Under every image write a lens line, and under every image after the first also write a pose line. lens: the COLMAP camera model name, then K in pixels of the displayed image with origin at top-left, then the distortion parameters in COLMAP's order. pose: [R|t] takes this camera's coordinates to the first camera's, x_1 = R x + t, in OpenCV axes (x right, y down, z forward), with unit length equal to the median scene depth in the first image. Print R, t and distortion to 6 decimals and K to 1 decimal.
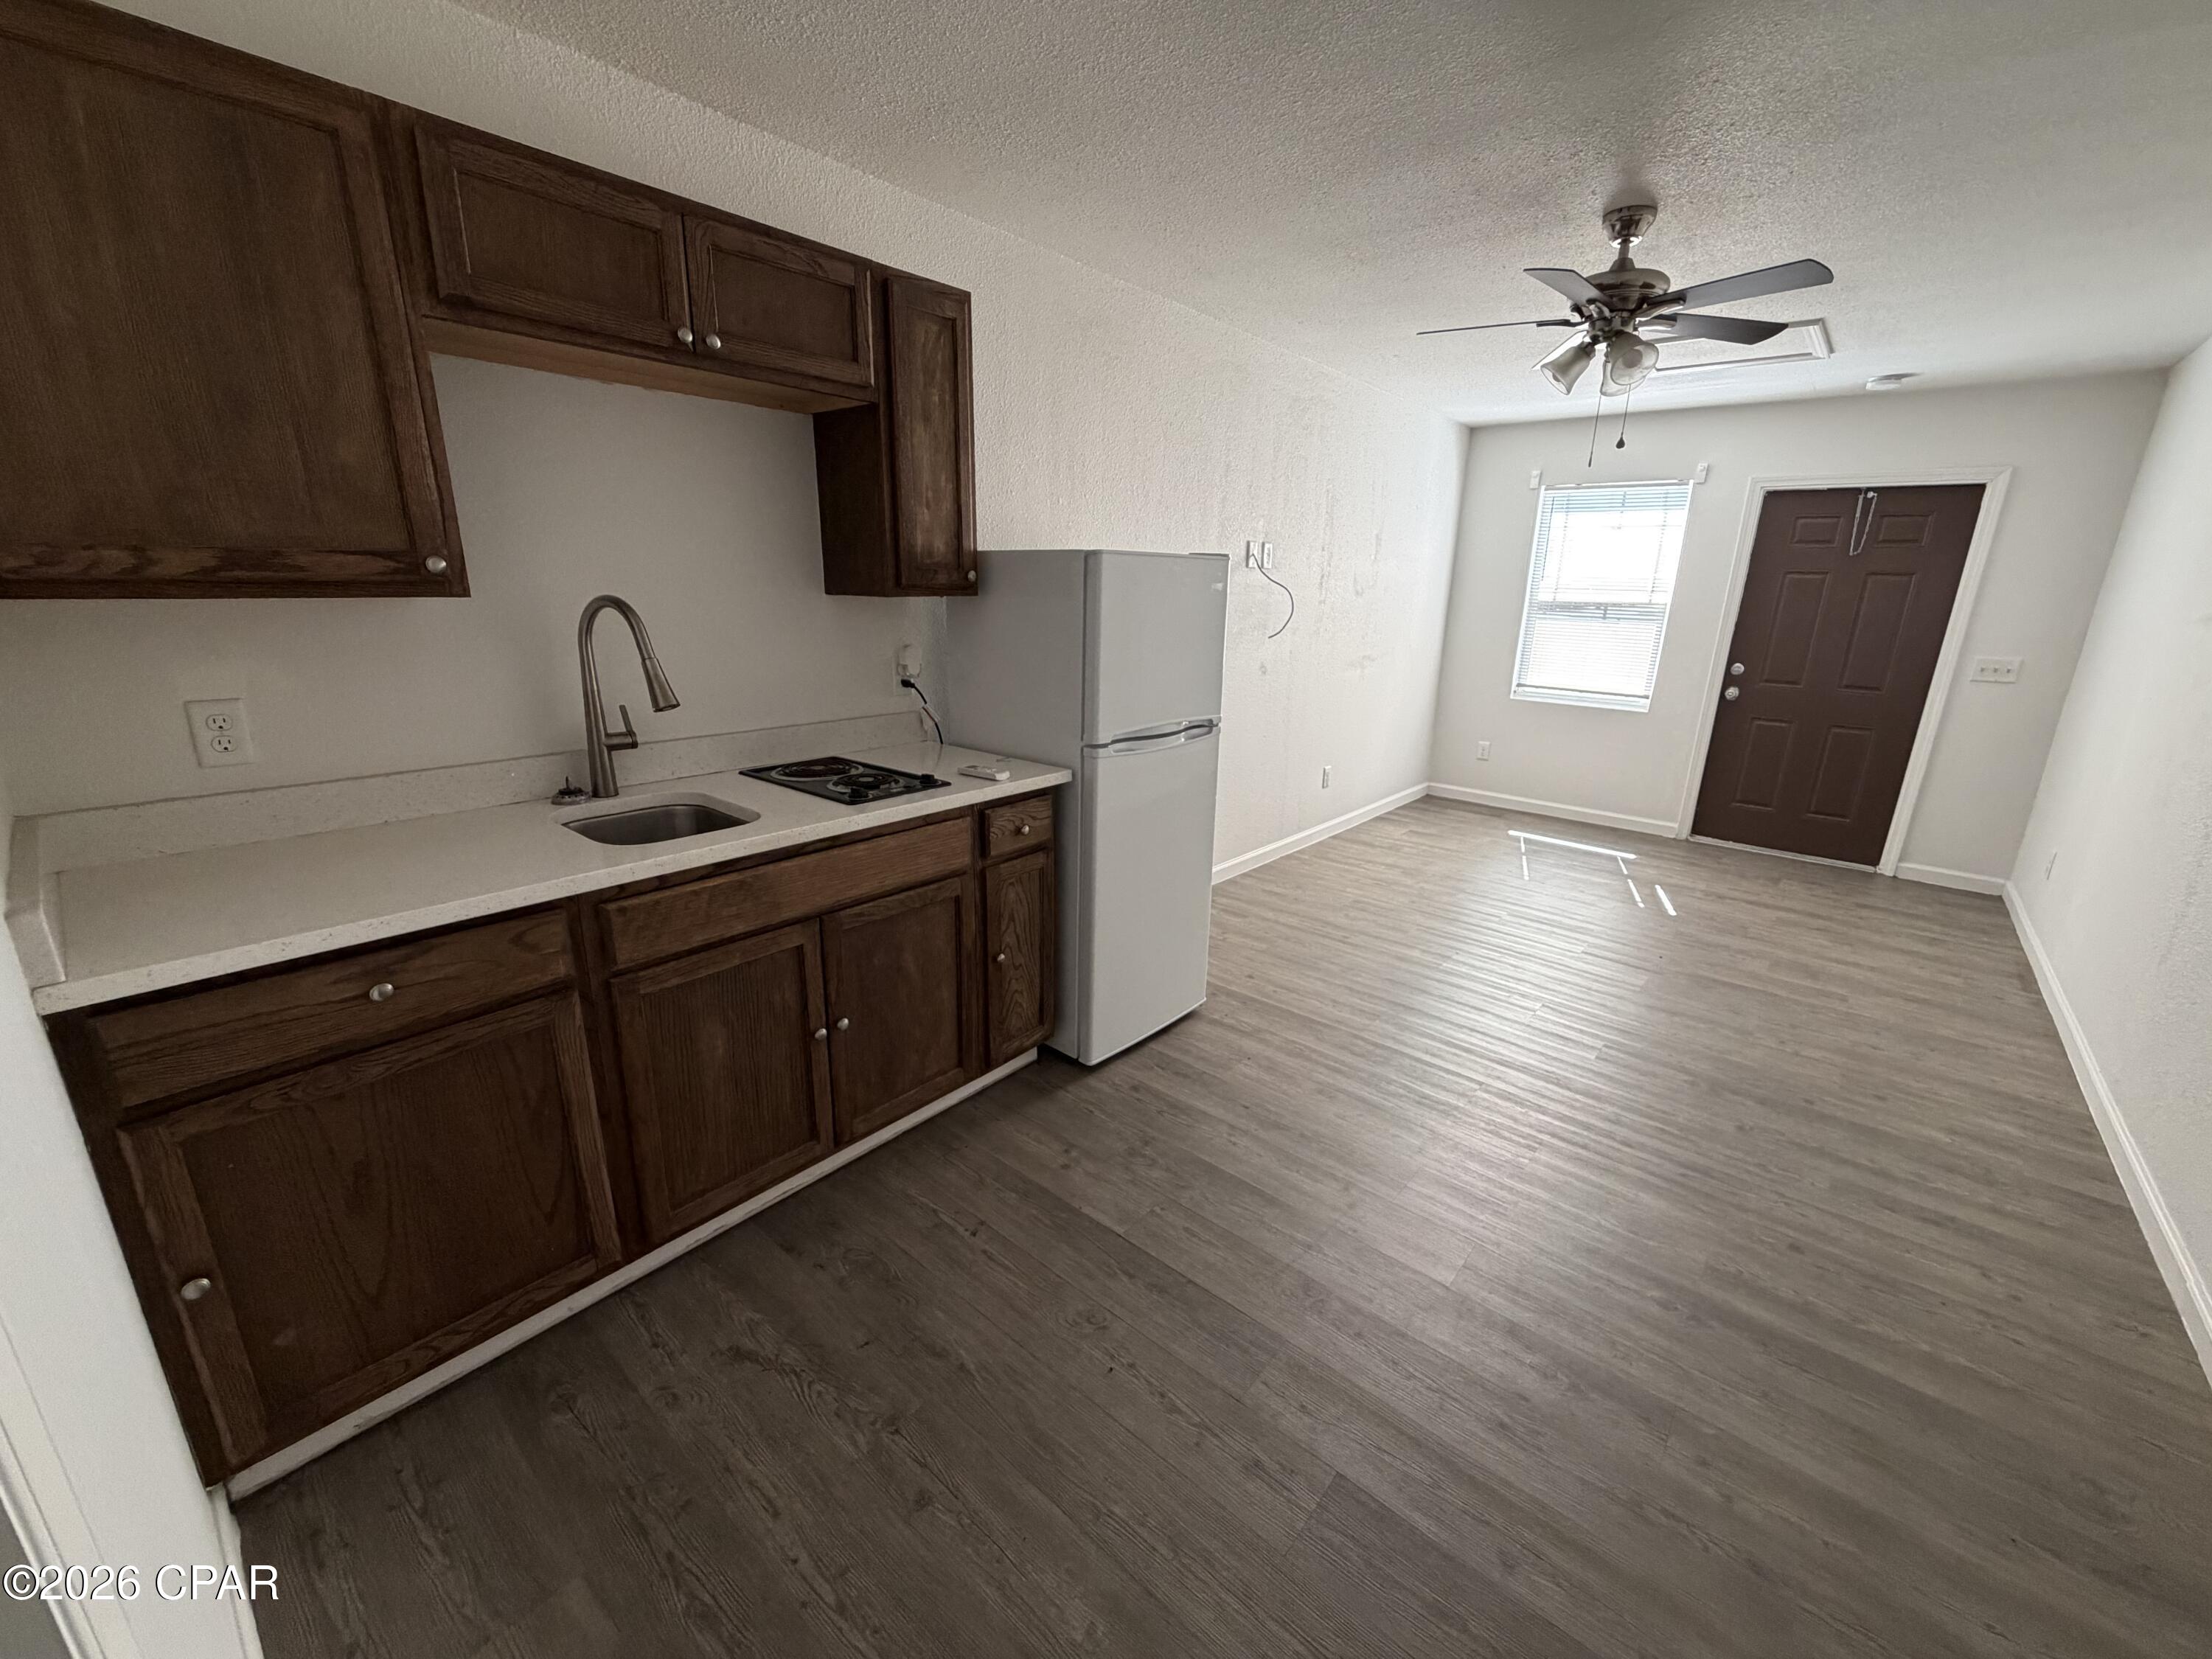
lens RADIAL K [[884.1, 0, 1097.5], [0, 884.1, 828.0], [0, 0, 1]] dist [-0.002150, 0.000301]
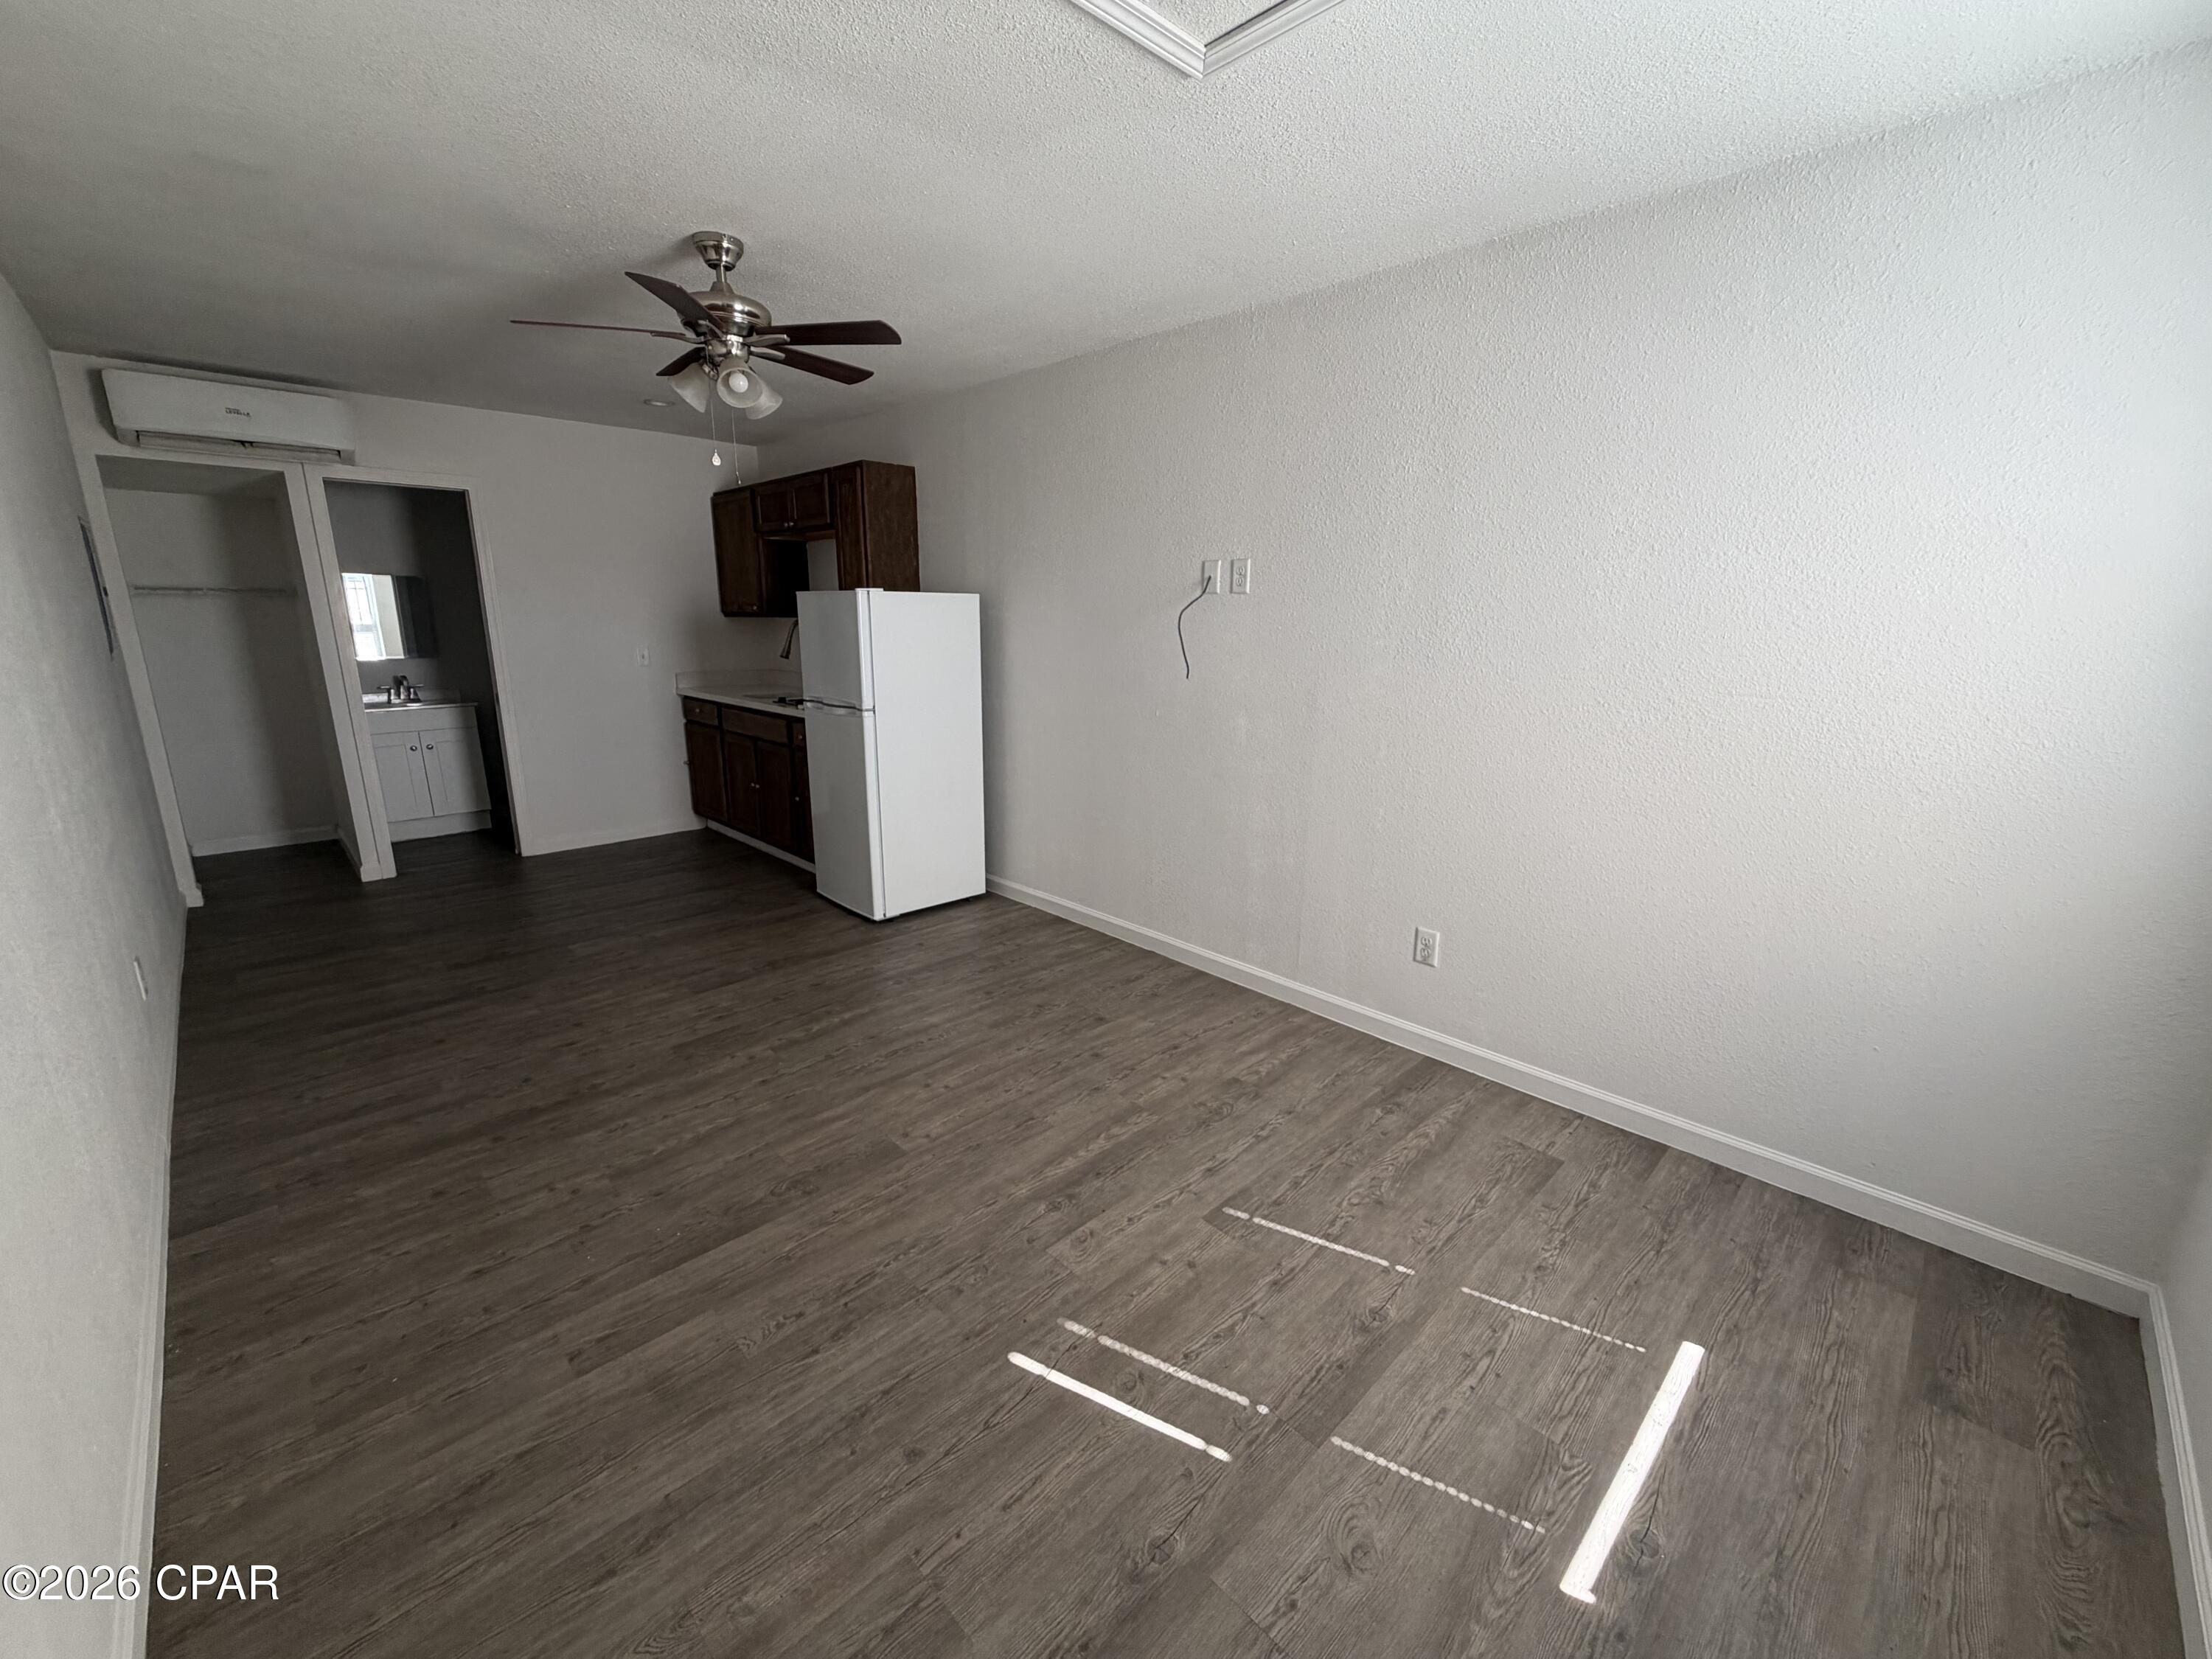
lens RADIAL K [[884.1, 0, 1107.9], [0, 884.1, 831.7], [0, 0, 1]] dist [-0.002150, 0.000301]
pose [[-0.079912, 0.219500, -0.972334, 1.262008], [-0.281917, 0.930652, 0.233260, -0.313611], [0.956105, 0.292758, -0.012489, 1.214880]]
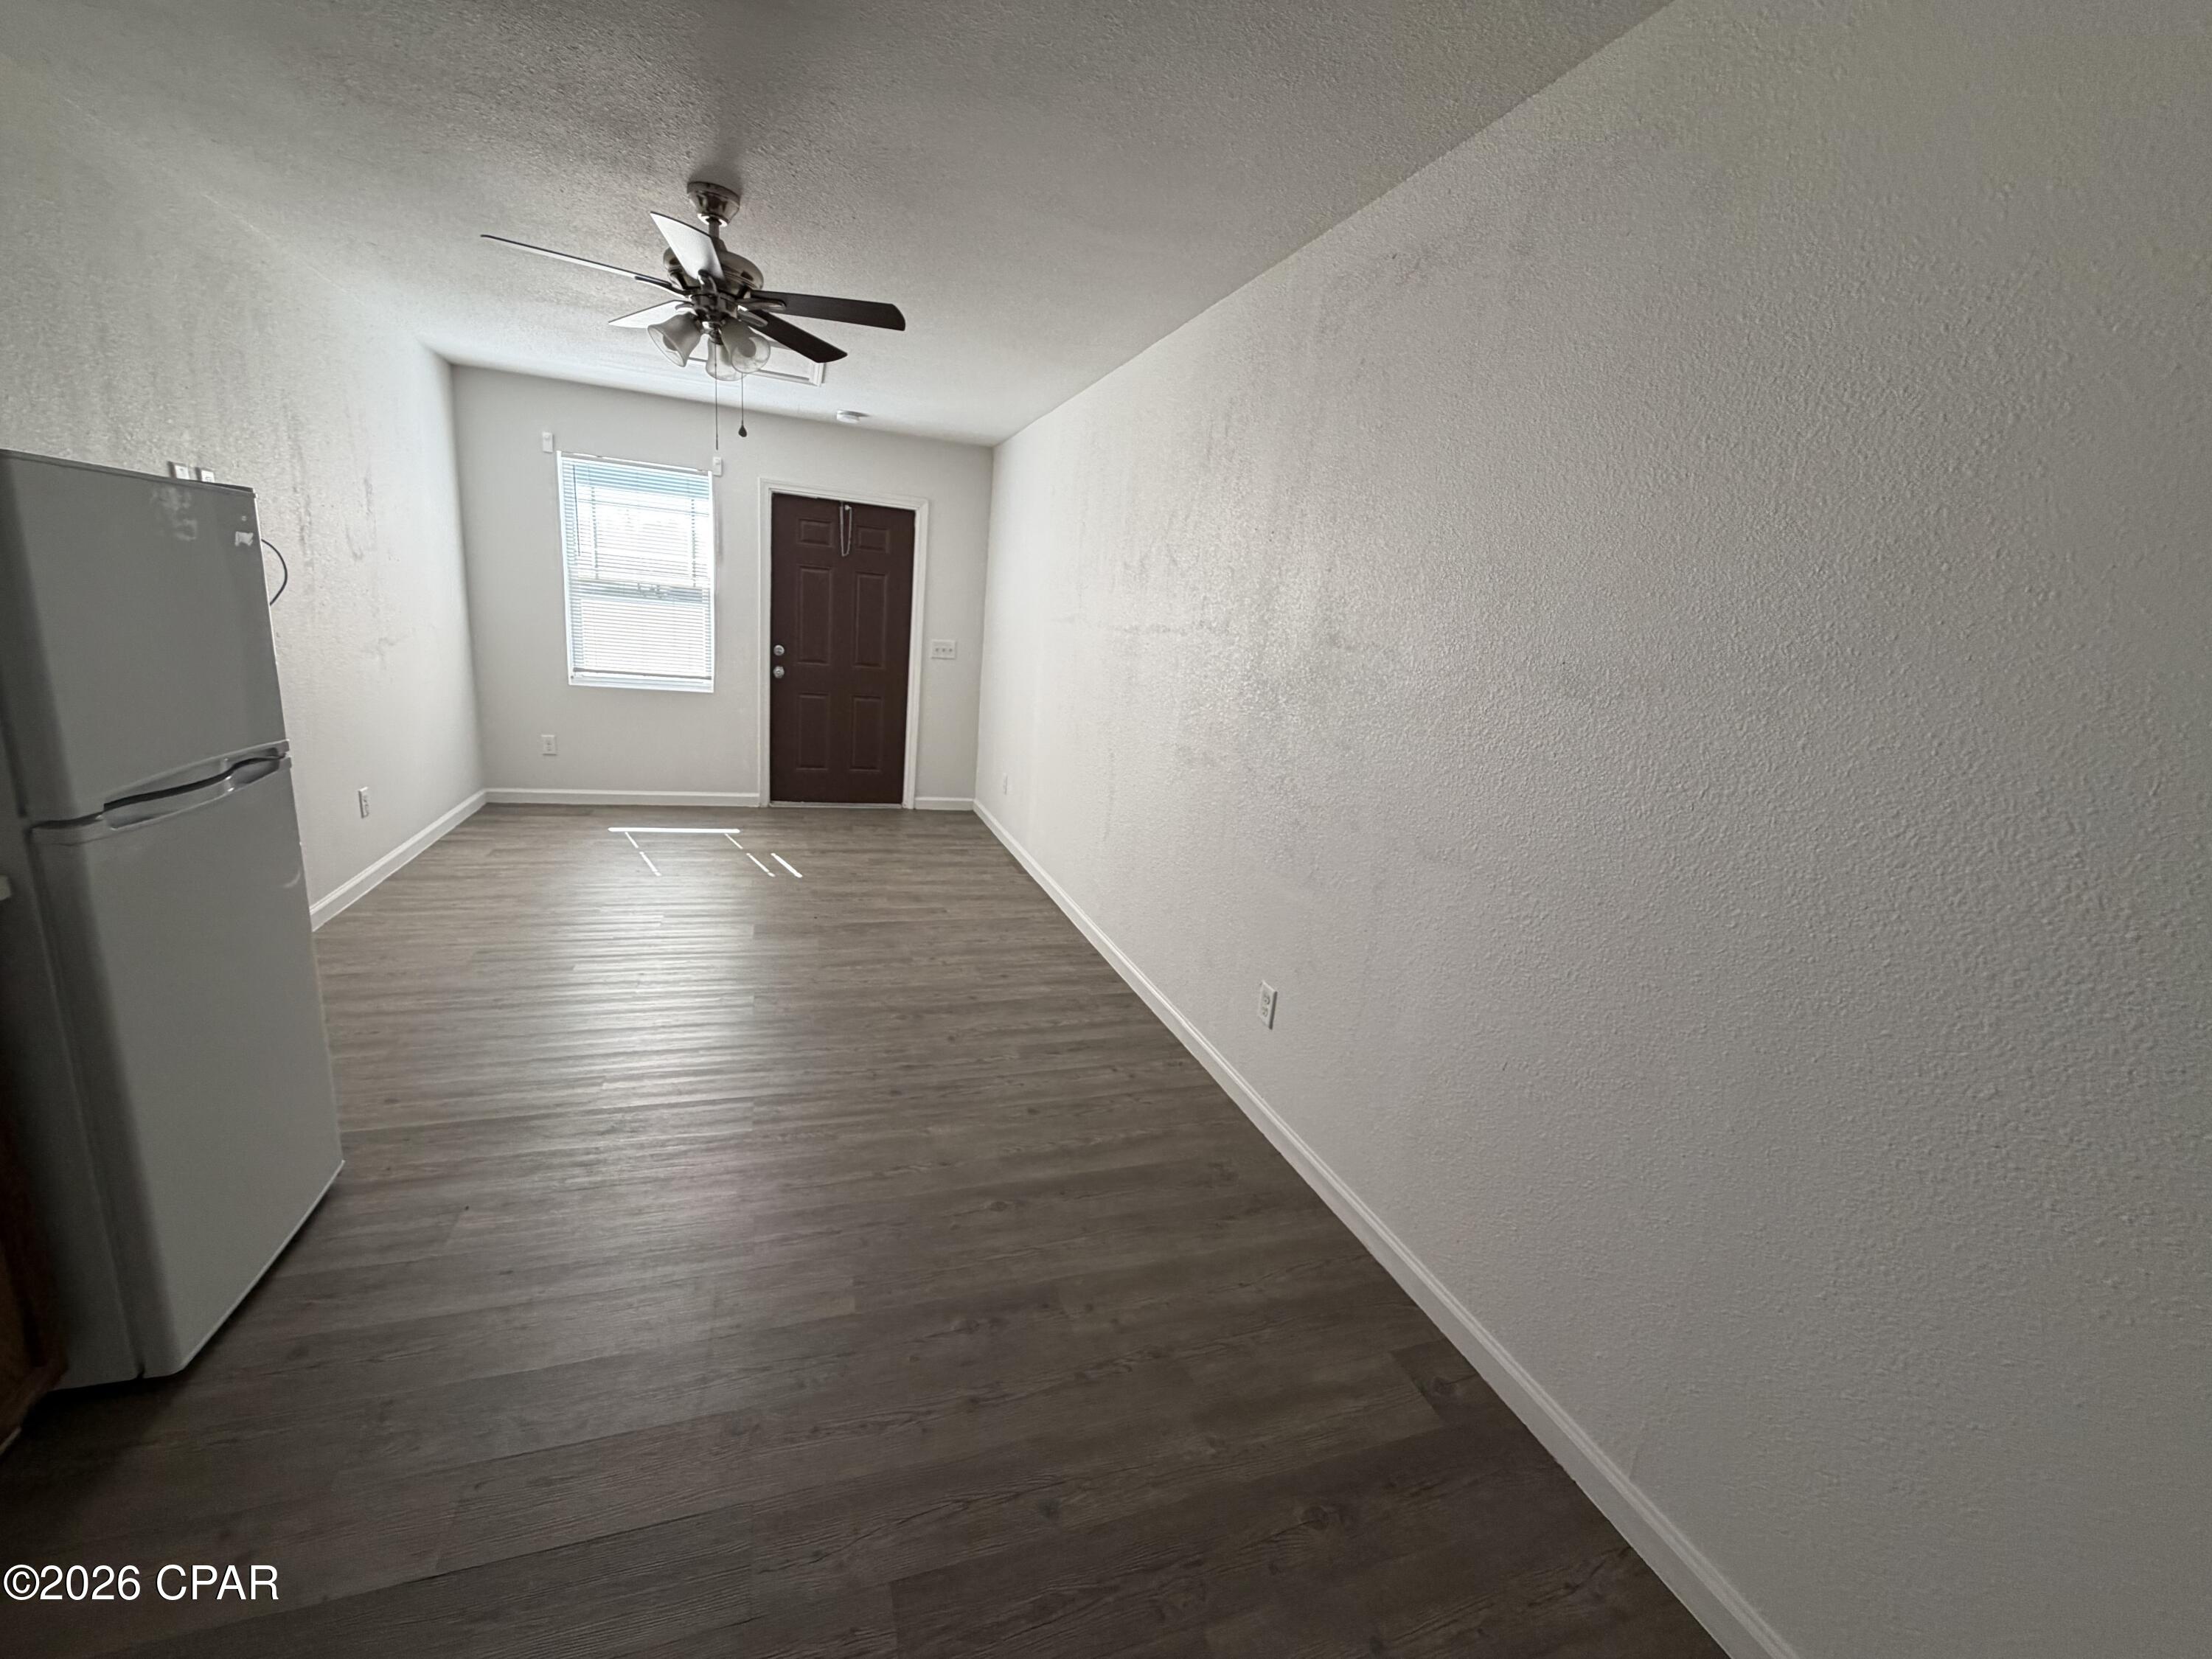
lens RADIAL K [[884.1, 0, 1101.6], [0, 884.1, 828.2], [0, 0, 1]] dist [-0.002150, 0.000301]
pose [[0.494556, -0.182283, 0.849816, -0.107292], [0.159754, 0.980166, 0.117273, -0.037657], [-0.854338, 0.077764, 0.513867, 0.136488]]
